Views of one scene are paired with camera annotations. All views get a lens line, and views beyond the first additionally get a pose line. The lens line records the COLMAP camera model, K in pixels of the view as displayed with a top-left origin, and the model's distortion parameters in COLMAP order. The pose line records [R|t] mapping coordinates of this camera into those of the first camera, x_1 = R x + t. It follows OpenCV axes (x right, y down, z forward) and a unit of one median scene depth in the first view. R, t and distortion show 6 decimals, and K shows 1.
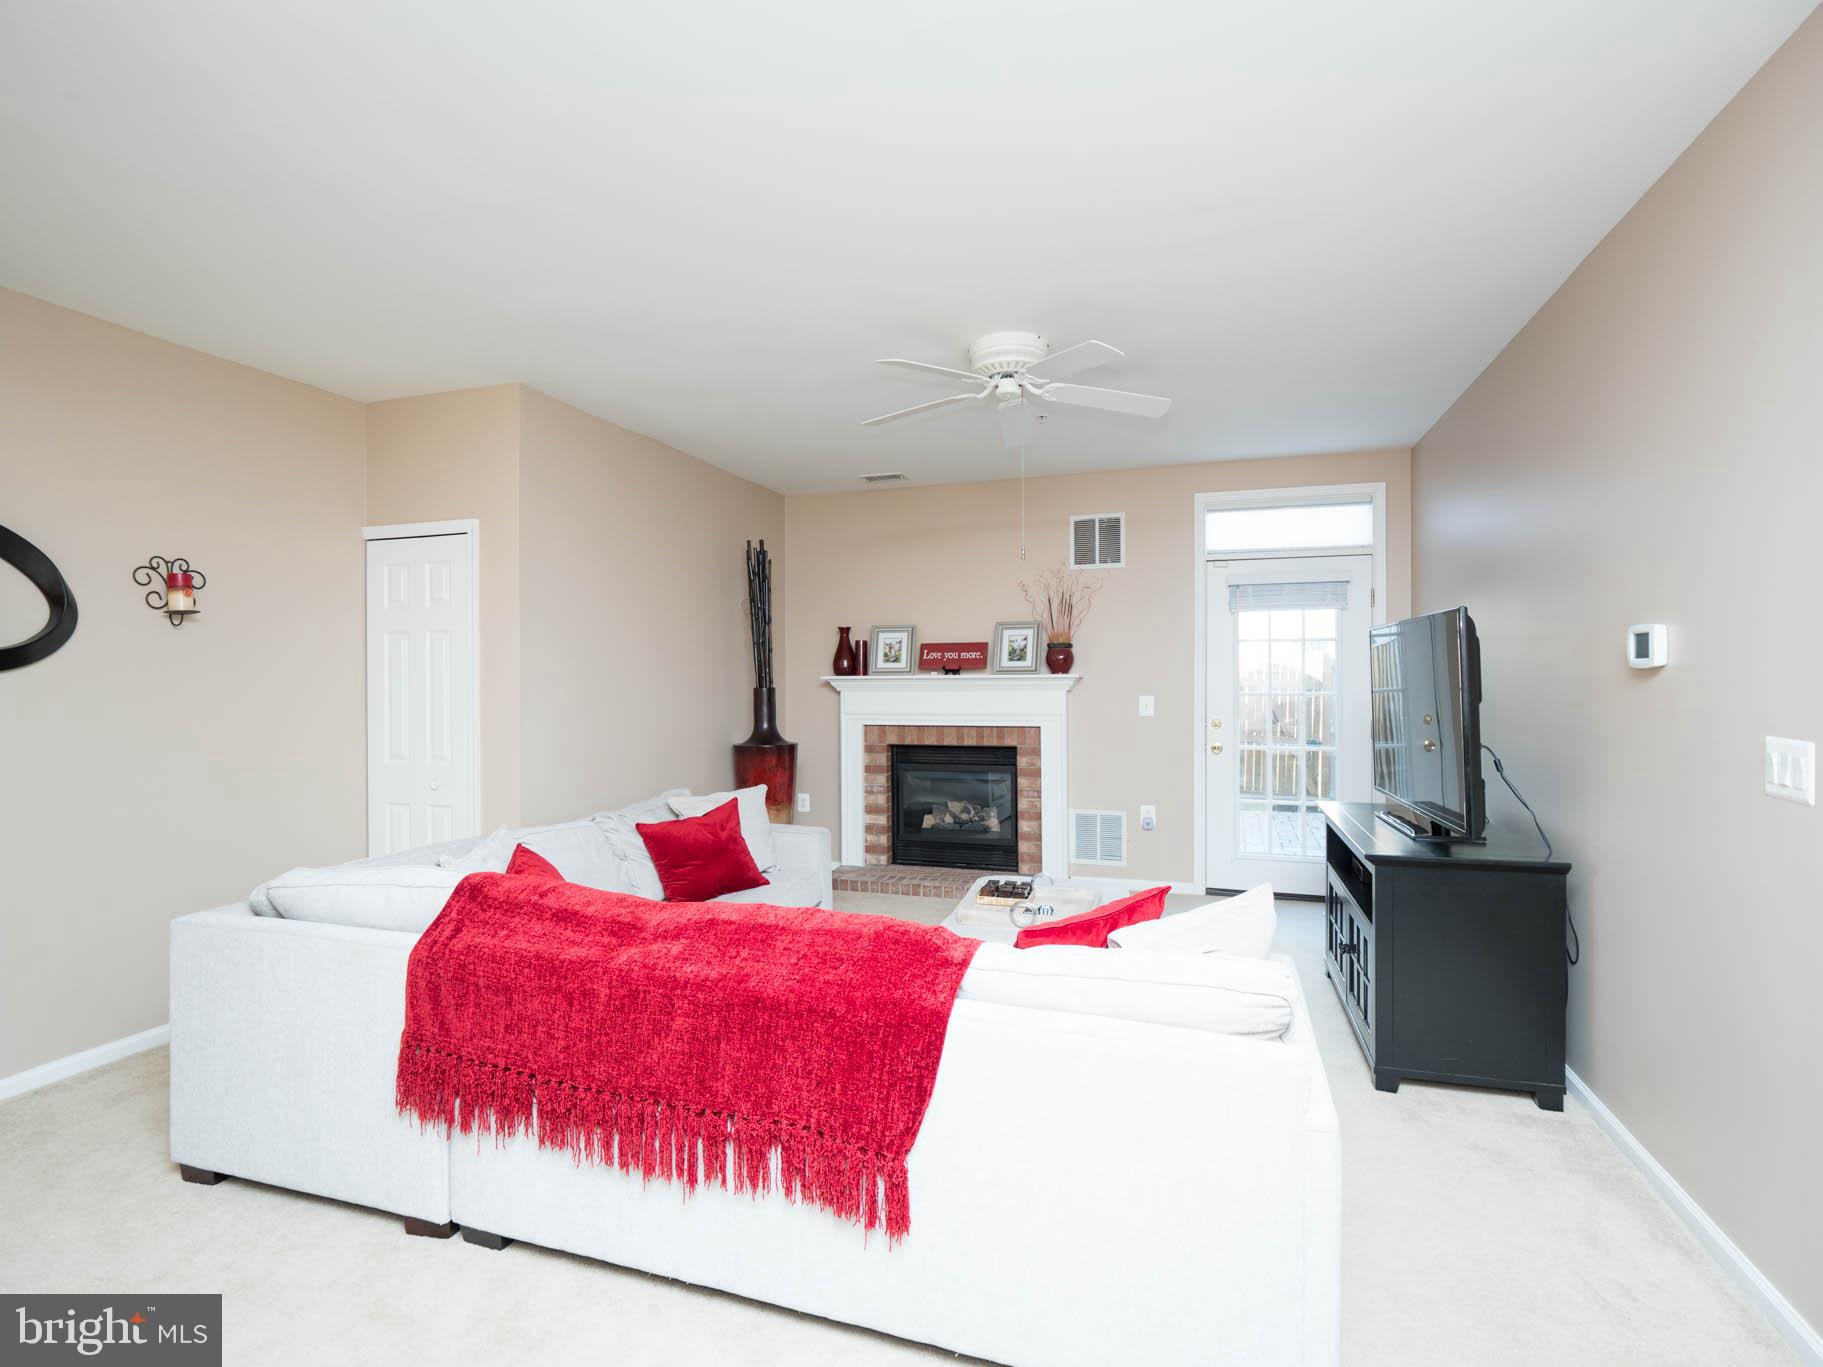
lens RADIAL K [[892.1, 0, 913.3], [0, 892.1, 680.6], [0, 0, 1]] dist [-0.005741, -0.002078]
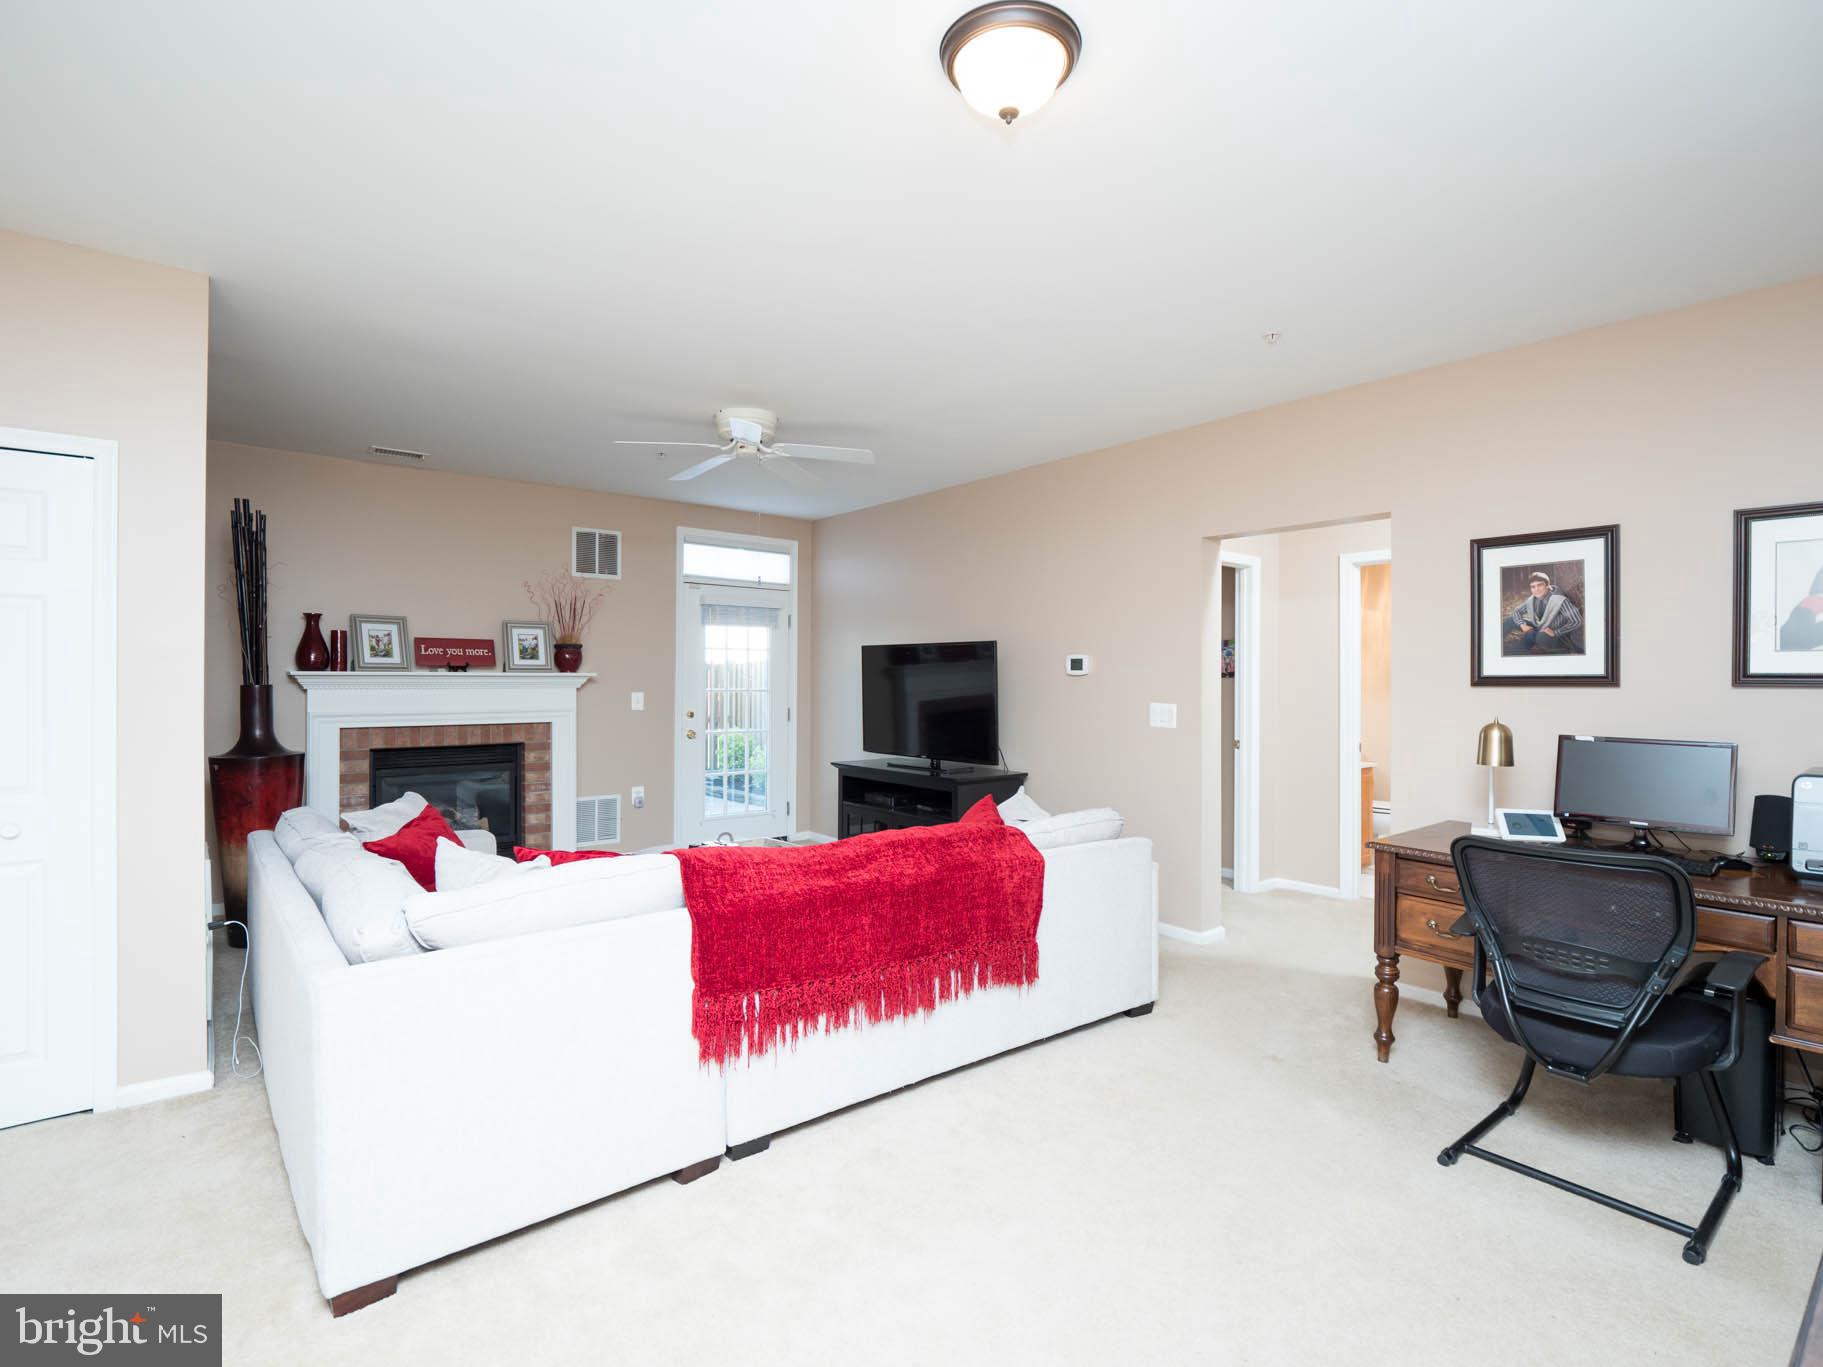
lens RADIAL K [[892.1, 0, 912.1], [0, 892.1, 680.2], [0, 0, 1]] dist [-0.005741, -0.002078]
pose [[0.545145, 0.007032, 0.838312, -0.511592], [-0.004951, 0.999974, -0.005168, 0.005170], [-0.838327, -0.001333, 0.545166, 0.067289]]
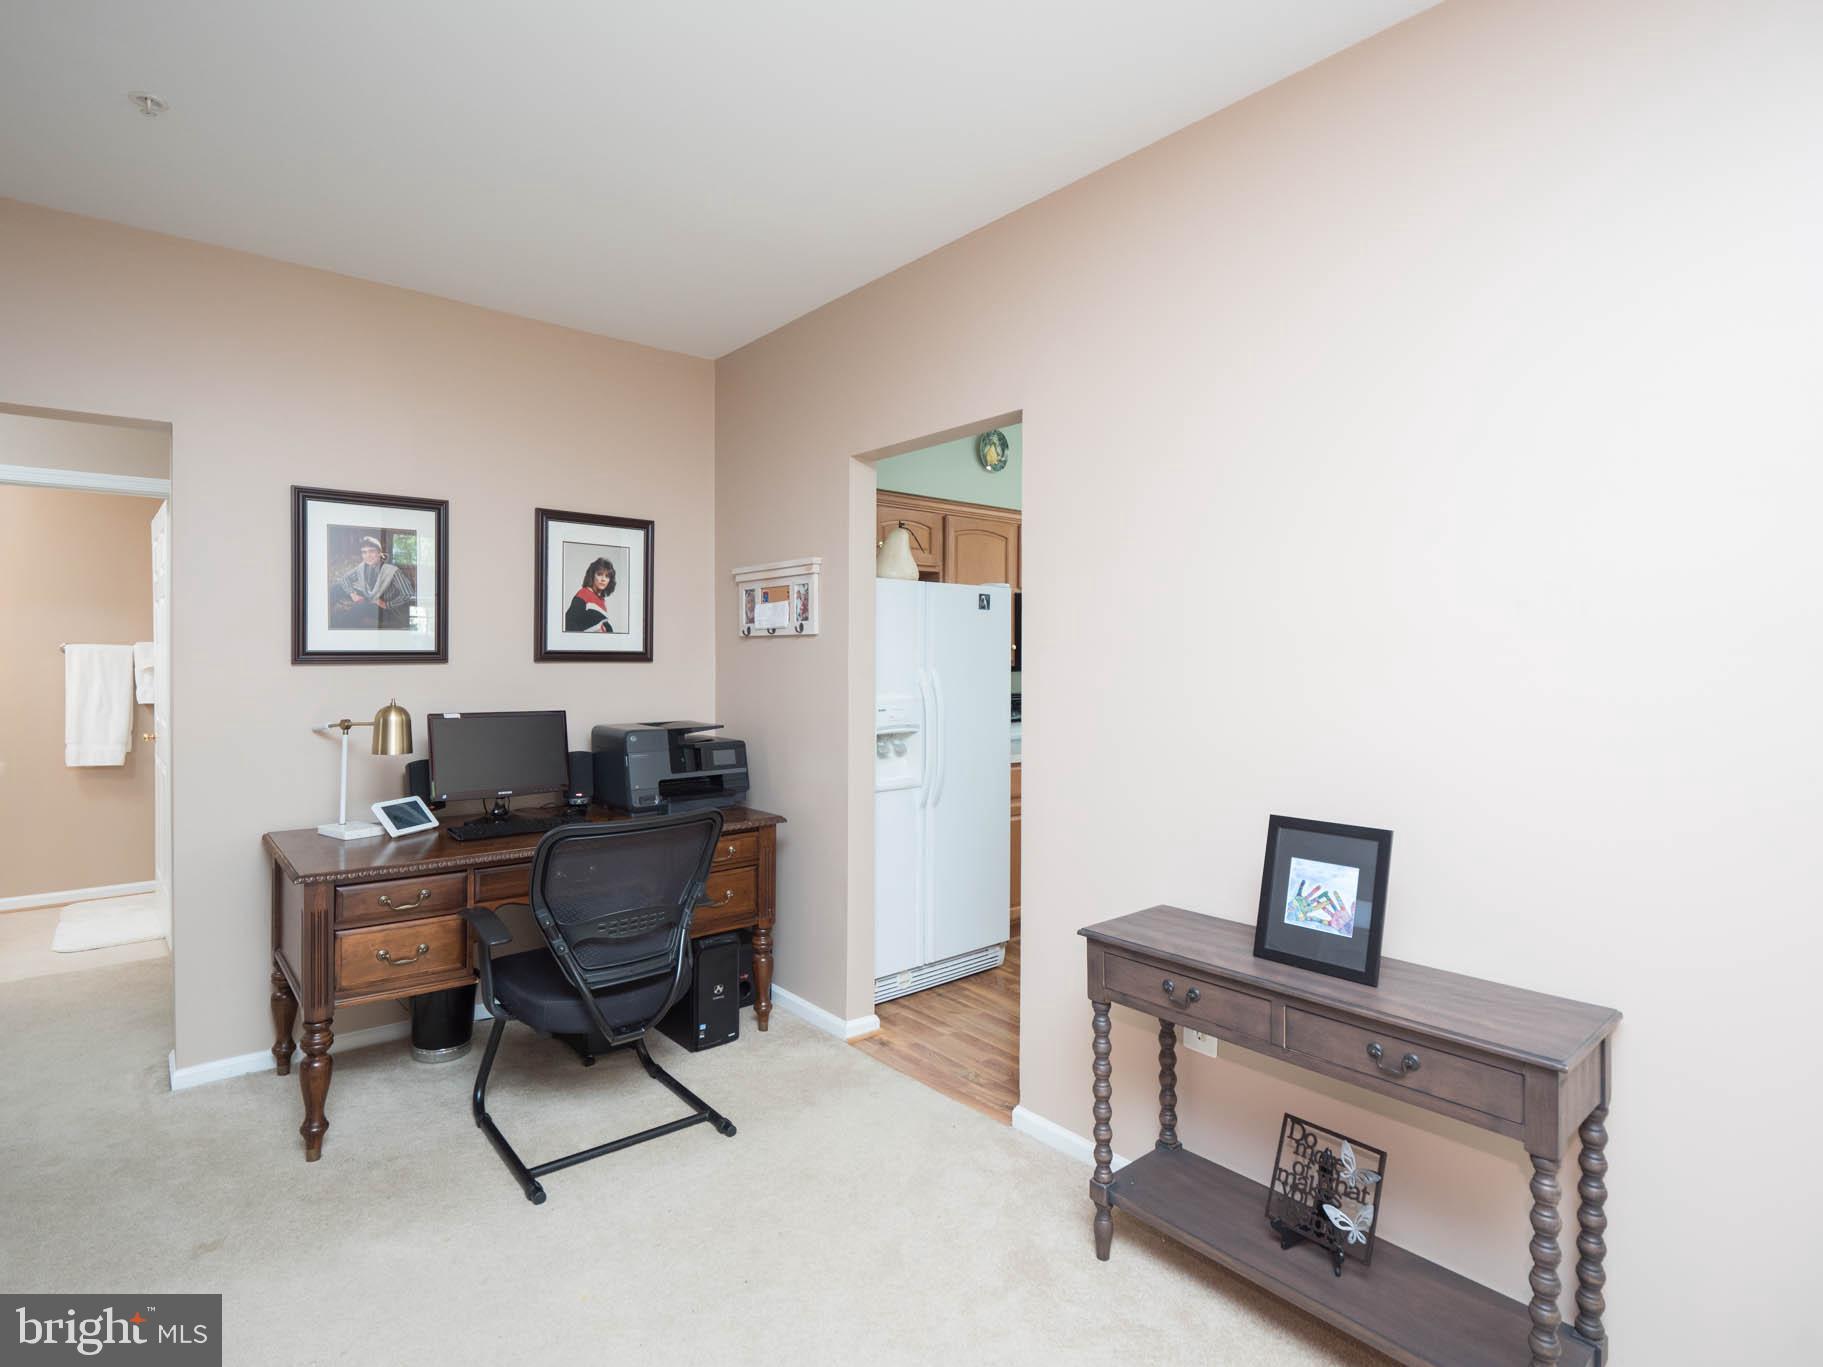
lens RADIAL K [[892.1, 0, 917.7], [0, 892.1, 670.8], [0, 0, 1]] dist [-0.005741, -0.002078]
pose [[-0.835169, -0.001500, 0.549992, -0.353761], [0.006070, 0.999910, 0.011945, 0.004280], [-0.549960, 0.013315, -0.835085, 0.313708]]
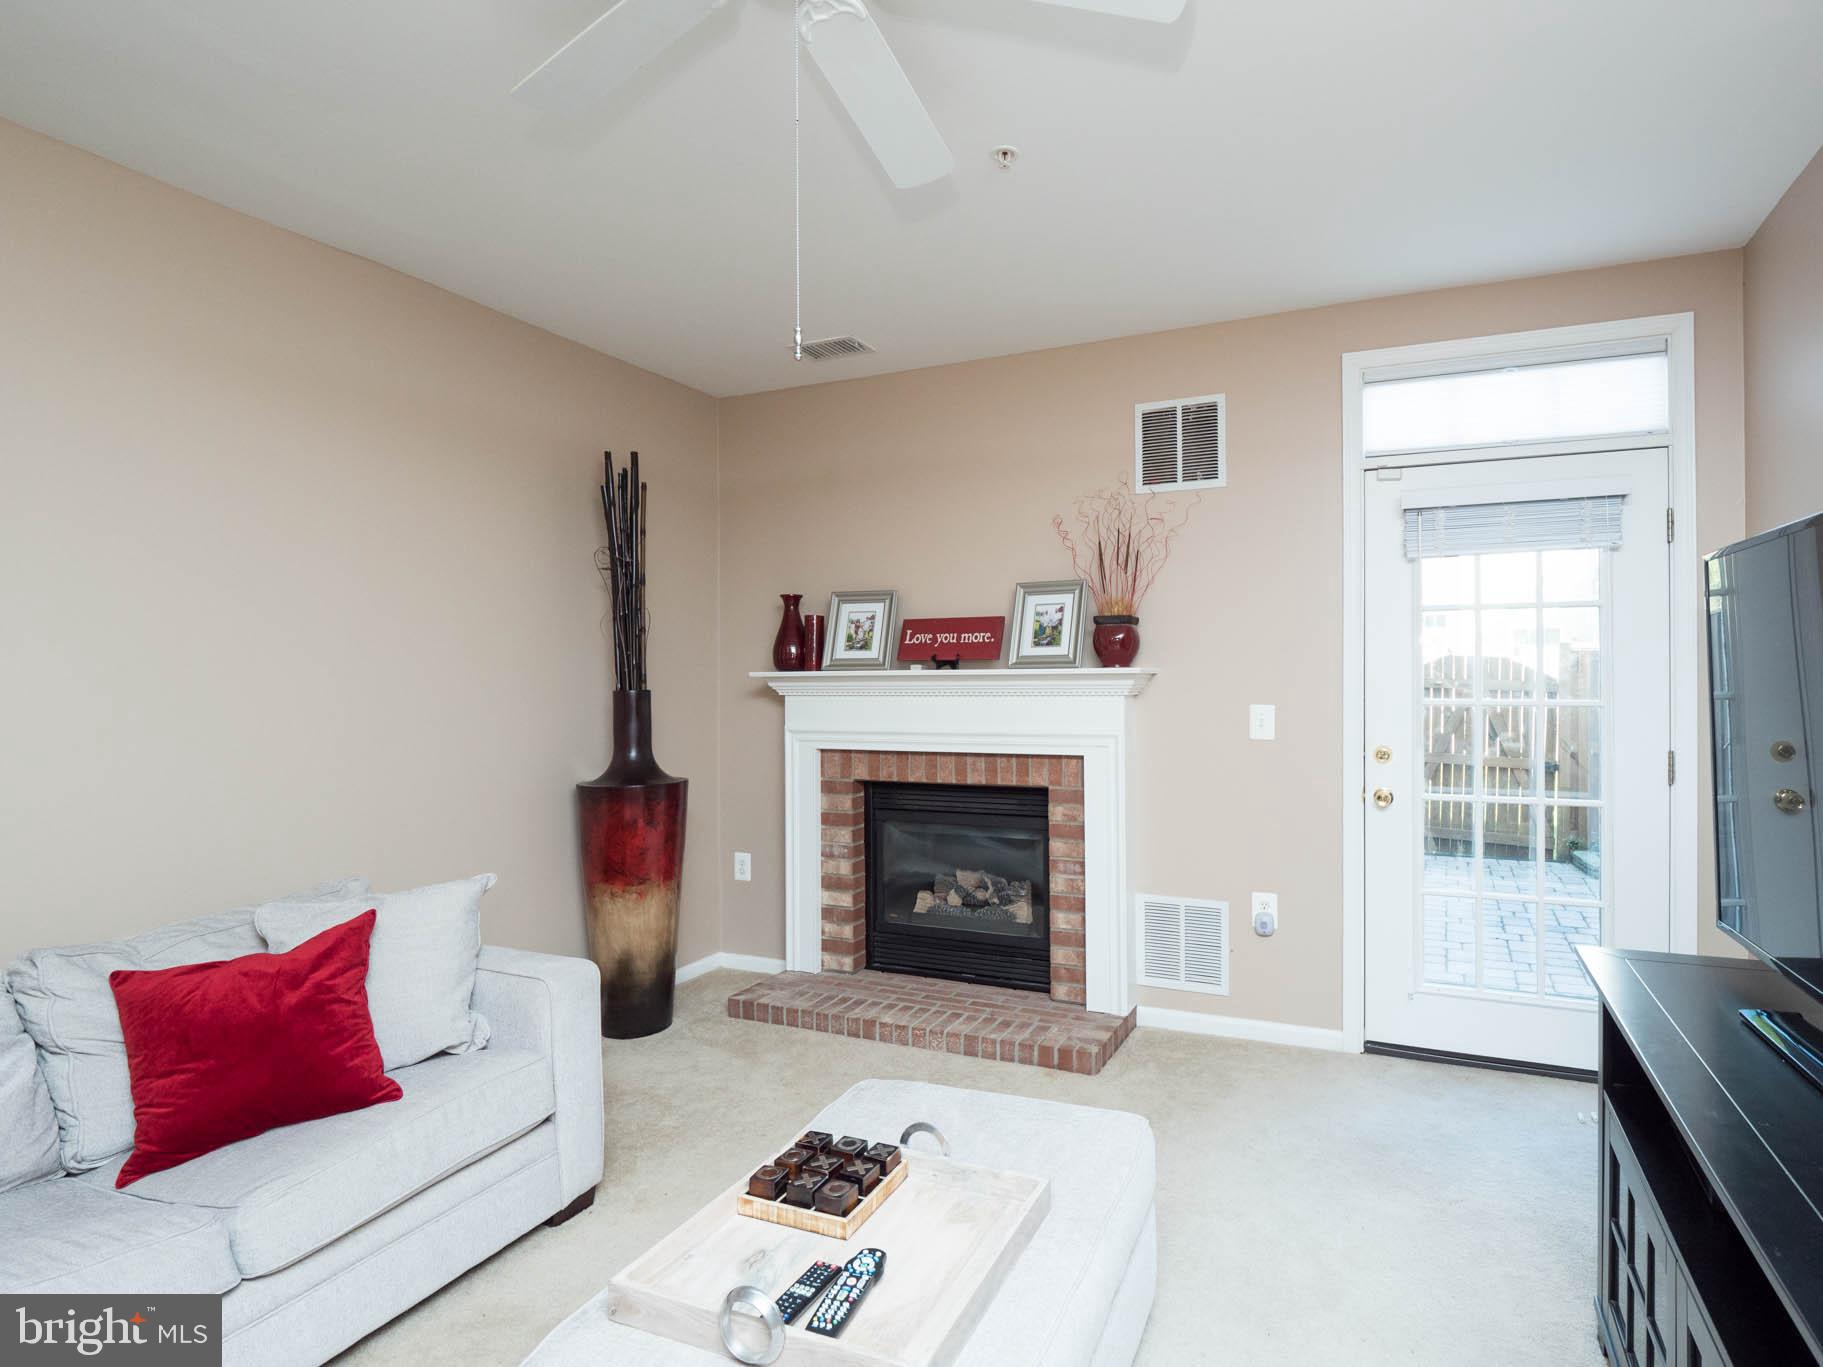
lens RADIAL K [[934.3, 0, 1039.4], [0, 934.3, 674.0], [0, 0, 1]] dist [-0.014803, 0.002760]
pose [[0.997534, -0.000784, -0.070178, 0.157545], [0.000224, 0.999968, -0.007985, 0.001831], [0.070182, 0.007949, 0.997503, 0.375689]]
